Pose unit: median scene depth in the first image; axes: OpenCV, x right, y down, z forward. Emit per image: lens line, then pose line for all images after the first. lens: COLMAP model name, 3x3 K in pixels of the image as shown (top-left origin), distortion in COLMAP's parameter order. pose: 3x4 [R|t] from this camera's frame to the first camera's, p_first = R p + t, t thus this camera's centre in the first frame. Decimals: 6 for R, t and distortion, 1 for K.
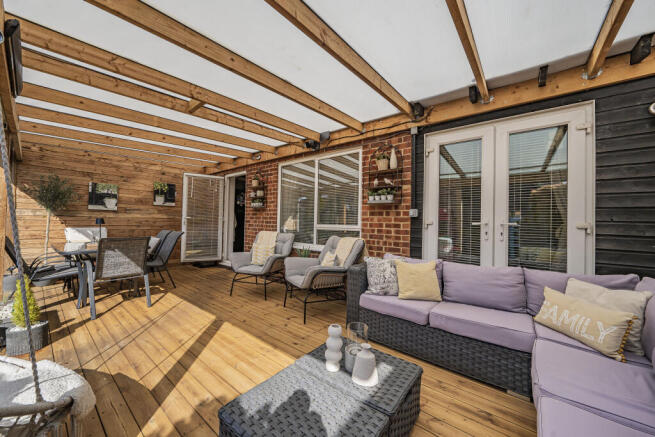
lens RADIAL K [[236.2, 0, 328.2], [0, 236.2, 222.5], [0, 0, 1]] dist [-0.000425, -0.000062]
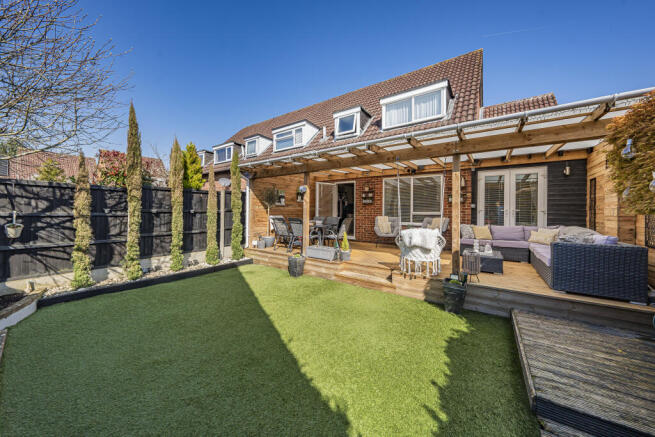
lens RADIAL K [[227.0, 0, 325.4], [0, 227.0, 217.1], [0, 0, 1]] dist [-0.000355, -0.000017]
pose [[0.997854, -0.012593, 0.064253, -1.185425], [0.011440, 0.999767, 0.018284, 0.010966], [-0.064468, -0.017510, 0.997766, -1.078226]]
